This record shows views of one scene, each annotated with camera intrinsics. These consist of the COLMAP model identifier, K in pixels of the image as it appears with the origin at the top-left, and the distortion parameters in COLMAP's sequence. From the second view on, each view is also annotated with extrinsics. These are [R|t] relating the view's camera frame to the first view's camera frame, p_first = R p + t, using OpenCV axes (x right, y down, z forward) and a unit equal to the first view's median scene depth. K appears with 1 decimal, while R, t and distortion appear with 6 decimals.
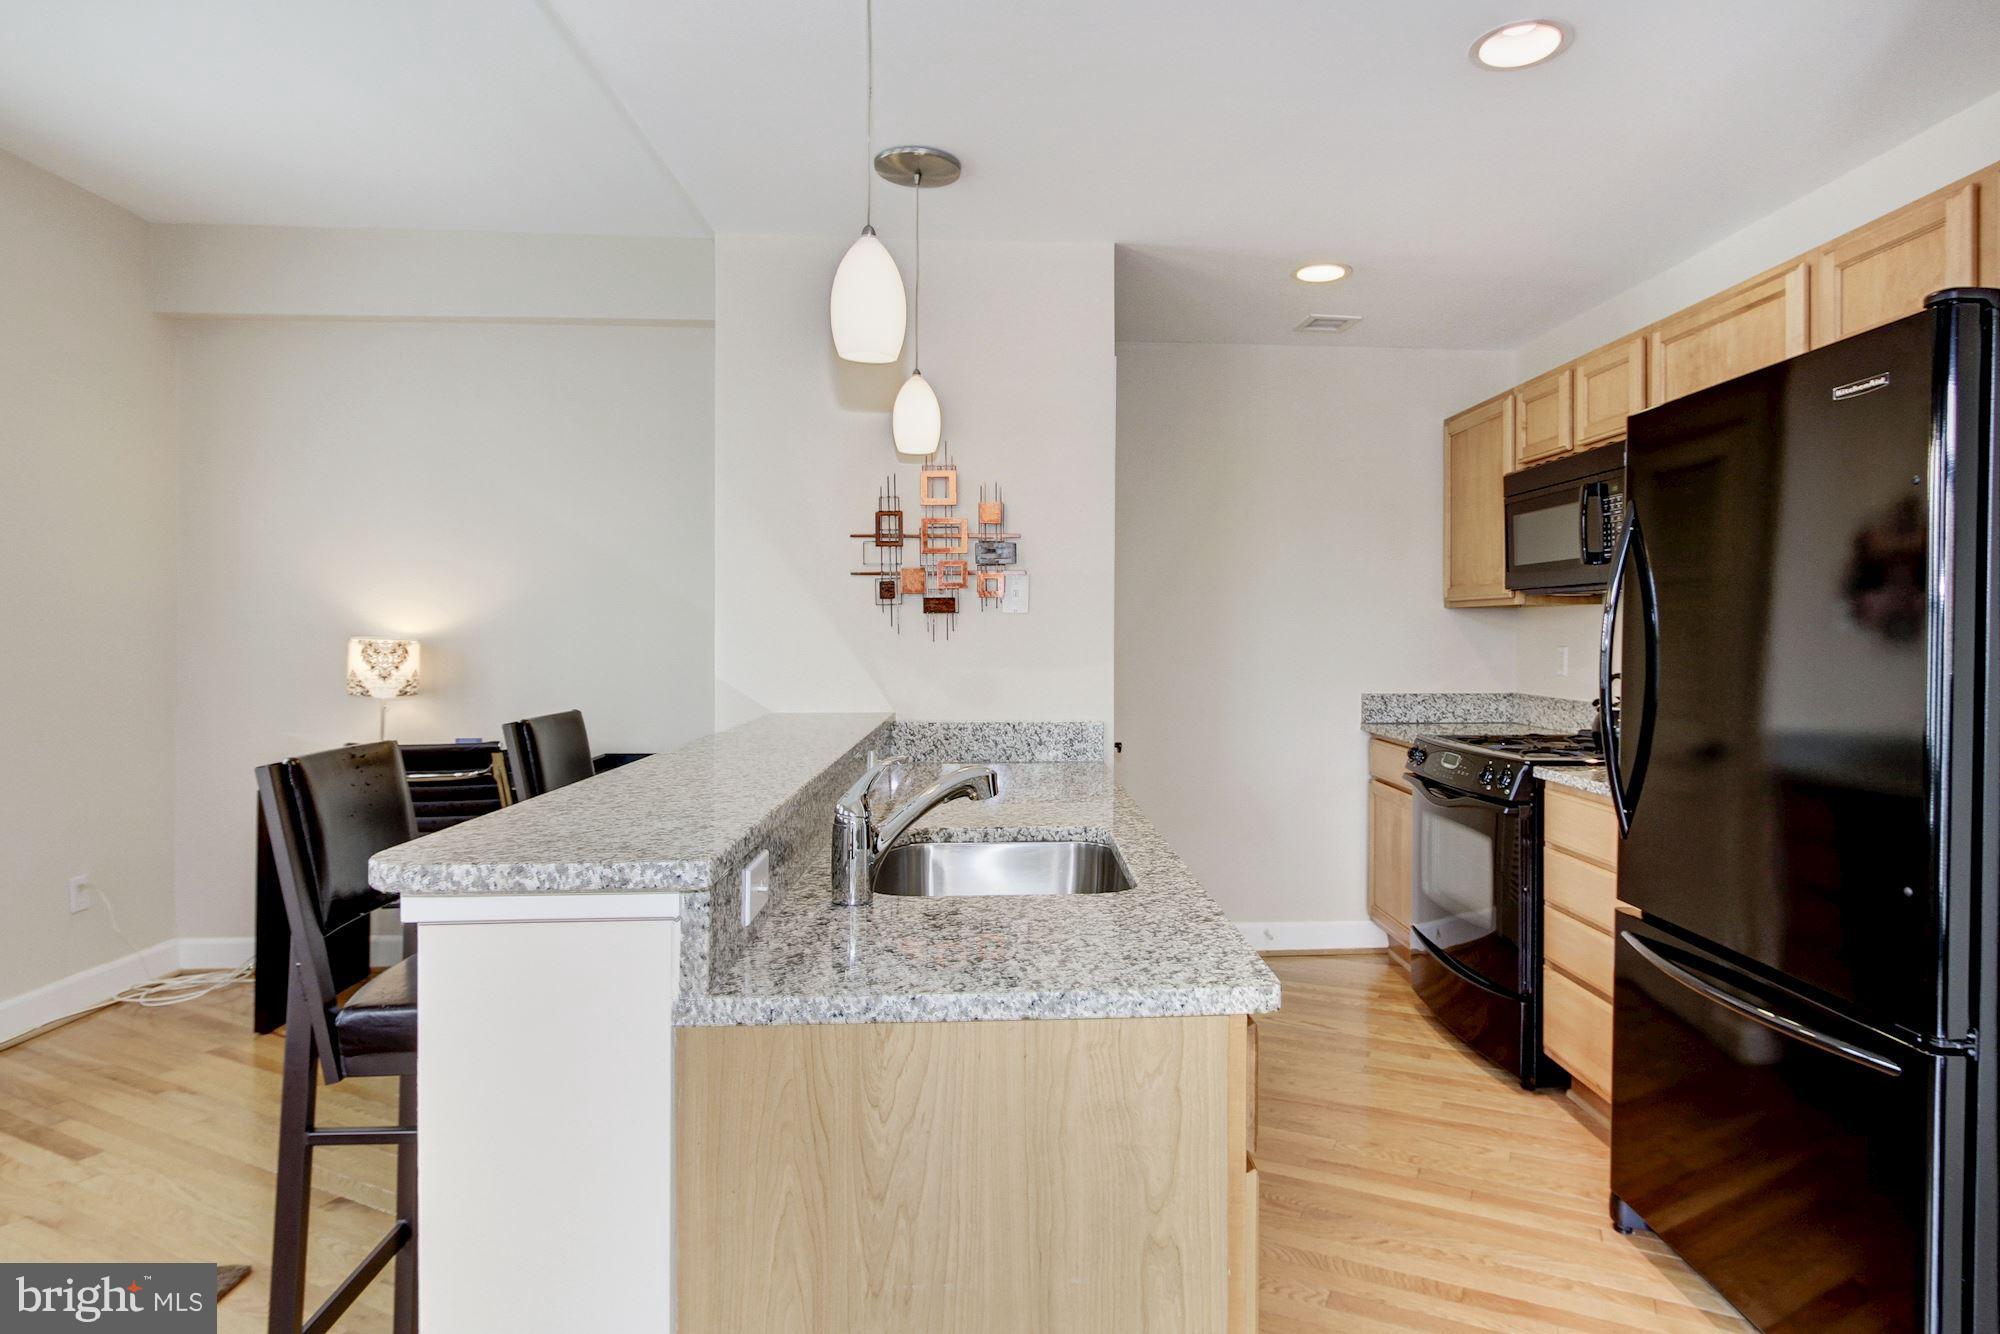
lens RADIAL K [[1126.1, 0, 1016.8], [0, 1126.1, 618.1], [0, 0, 1]] dist [-0.006406, 0.000672]
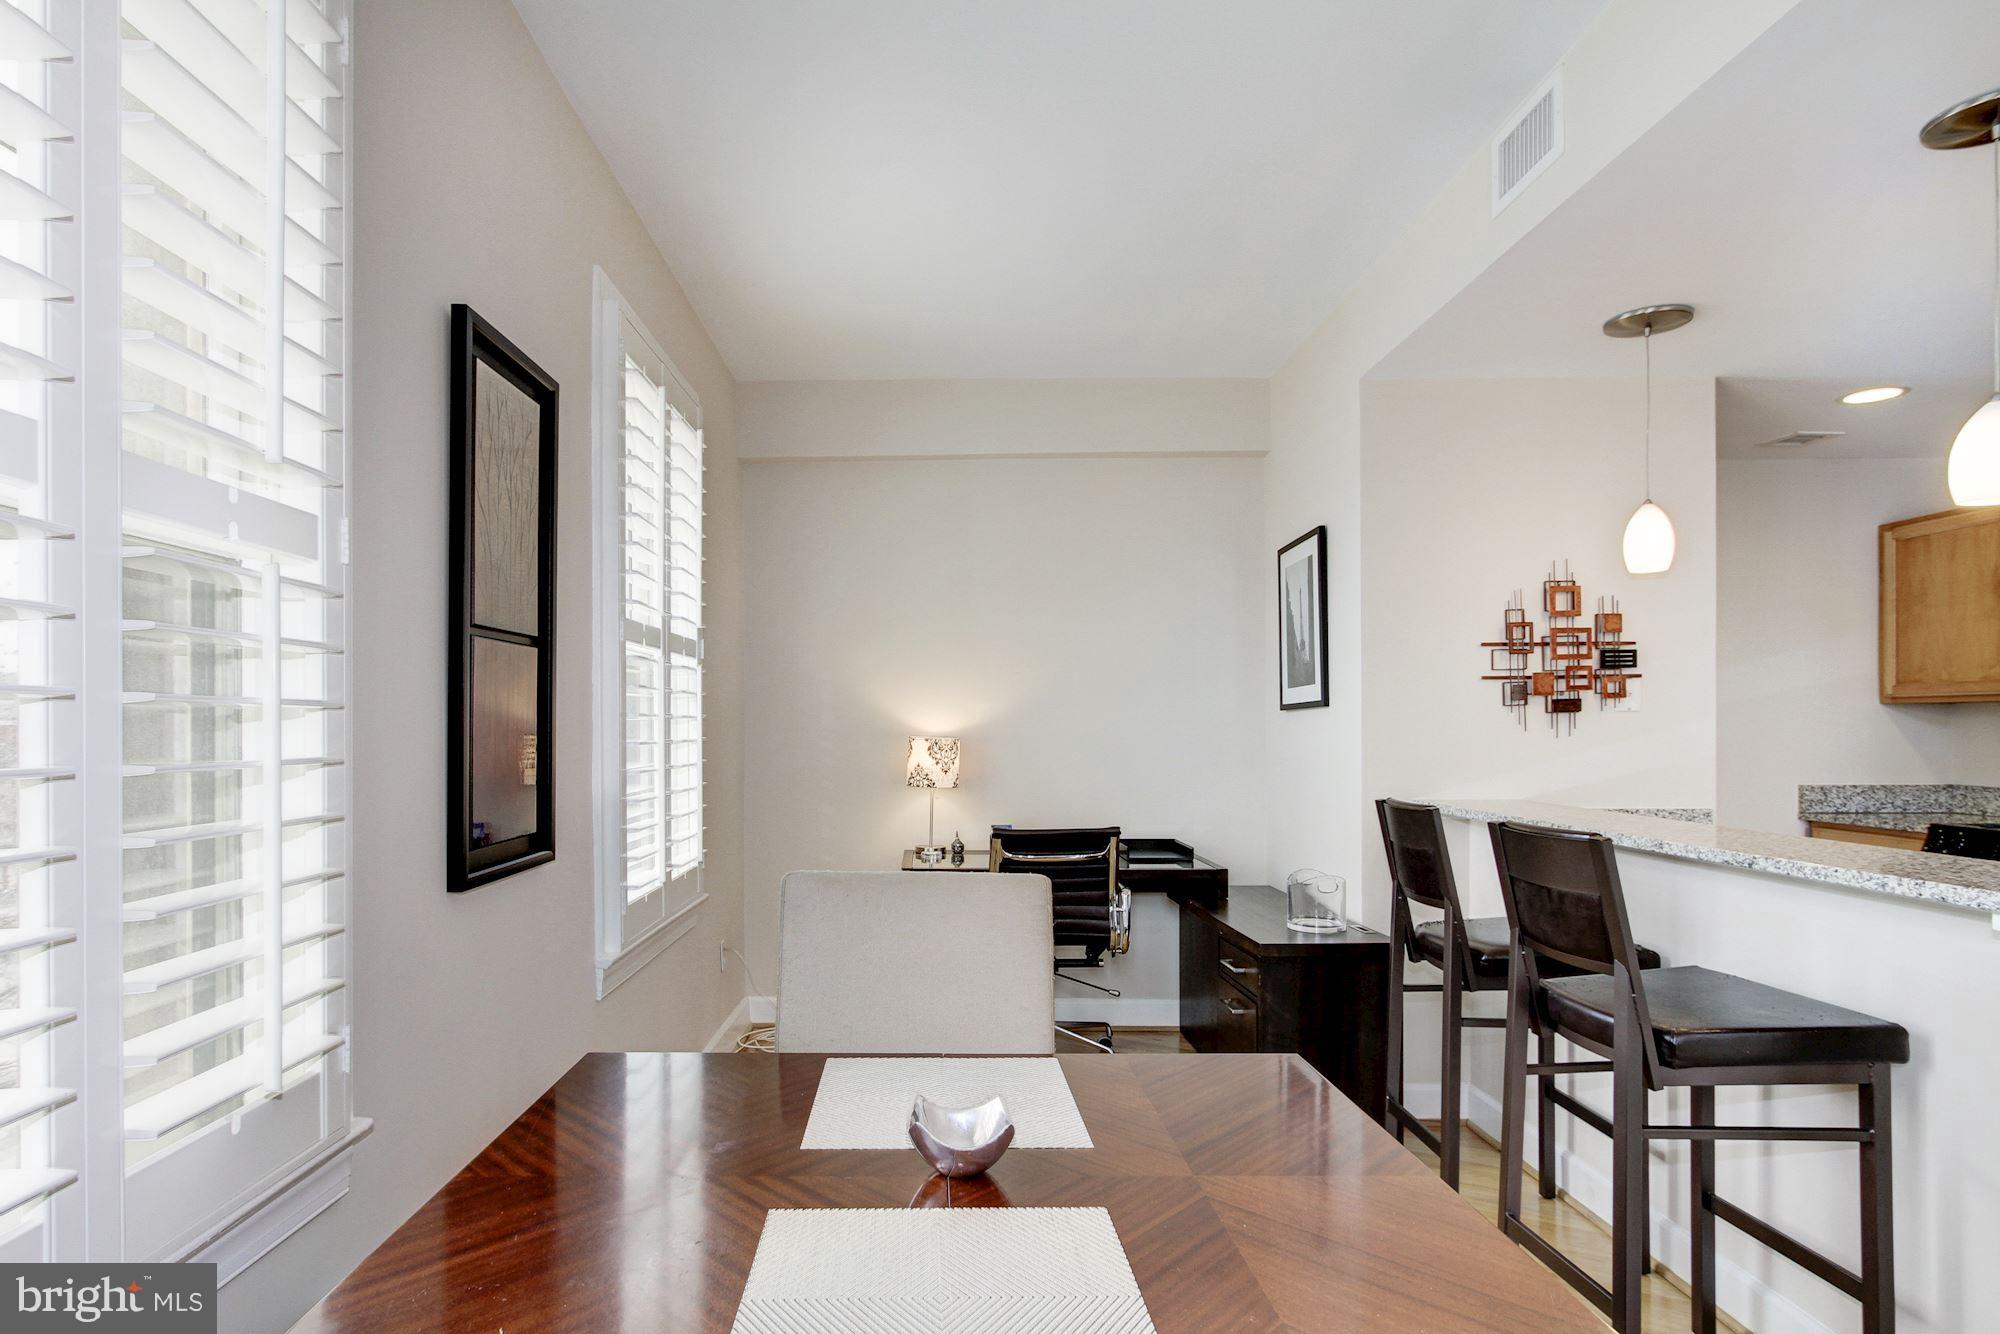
lens RADIAL K [[1057.8, 0, 1057.2], [0, 1057.8, 707.5], [0, 0, 1]] dist [-0.012338, 0.005953]
pose [[0.996145, -0.005727, -0.087535, -0.474919], [0.005157, 0.999964, -0.006731, -0.005198], [0.087570, 0.006254, 0.996139, -0.086913]]
